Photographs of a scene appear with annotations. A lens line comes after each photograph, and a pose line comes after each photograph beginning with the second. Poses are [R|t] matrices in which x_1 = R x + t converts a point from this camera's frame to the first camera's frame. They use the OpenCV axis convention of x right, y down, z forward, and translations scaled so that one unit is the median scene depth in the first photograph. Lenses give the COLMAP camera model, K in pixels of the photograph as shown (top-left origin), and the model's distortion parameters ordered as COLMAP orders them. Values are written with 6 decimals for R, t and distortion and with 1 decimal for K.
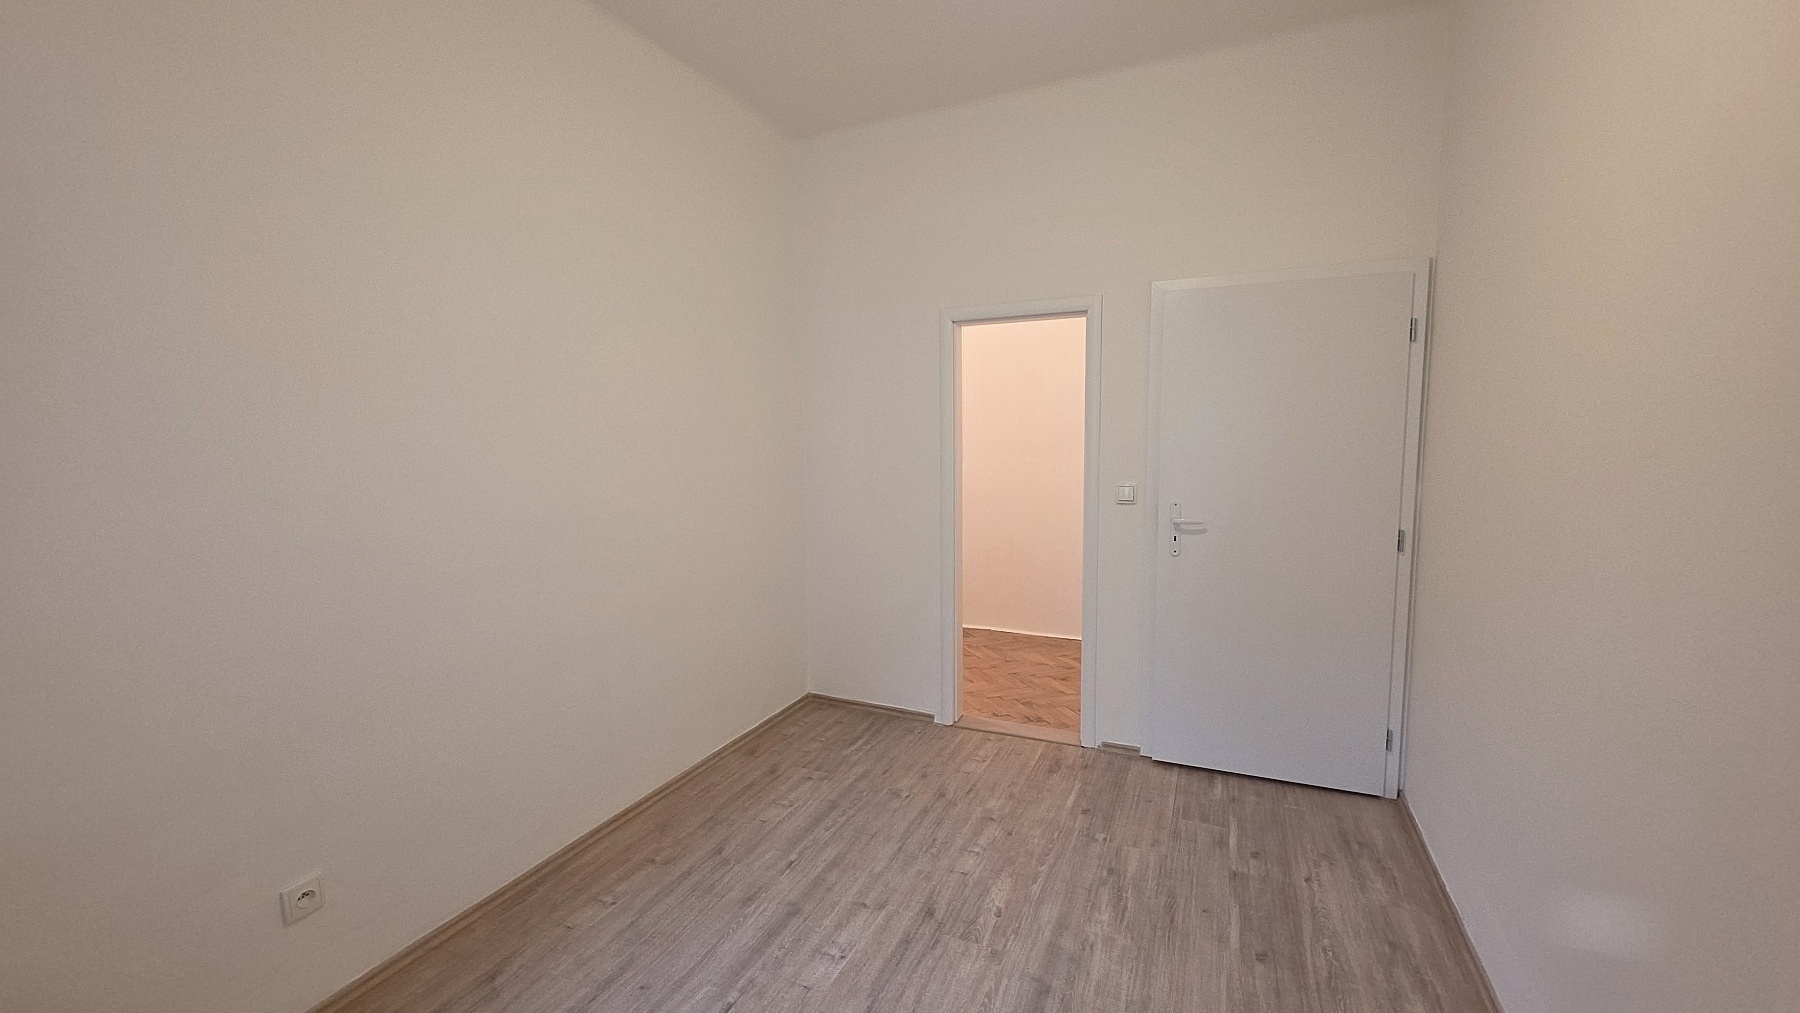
lens RADIAL K [[717.8, 0, 908.3], [0, 717.8, 489.9], [0, 0, 1]] dist [0.001488, -0.000725]
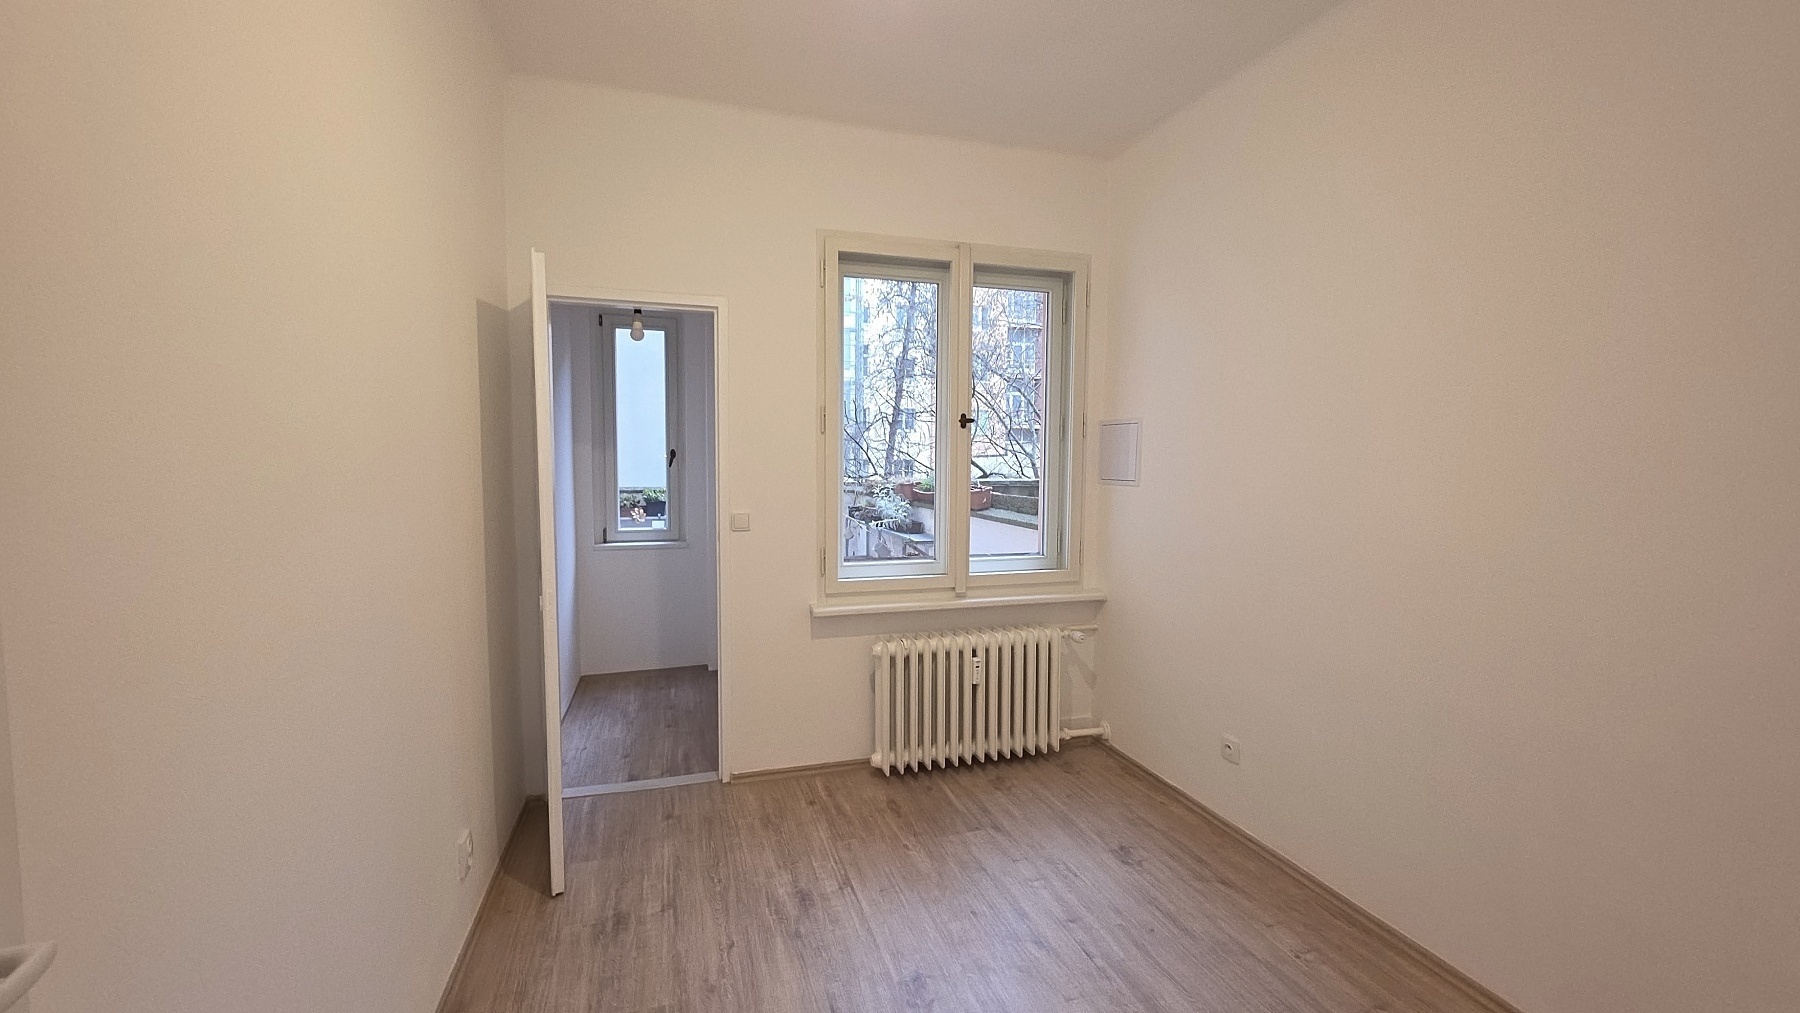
lens RADIAL K [[717.8, 0, 906.3], [0, 717.8, 522.4], [0, 0, 1]] dist [0.001488, -0.000725]
pose [[-0.746640, 0.054699, -0.662975, 0.592045], [-0.059877, 0.987042, 0.148869, -0.101997], [0.662528, 0.150848, -0.733690, 1.317273]]
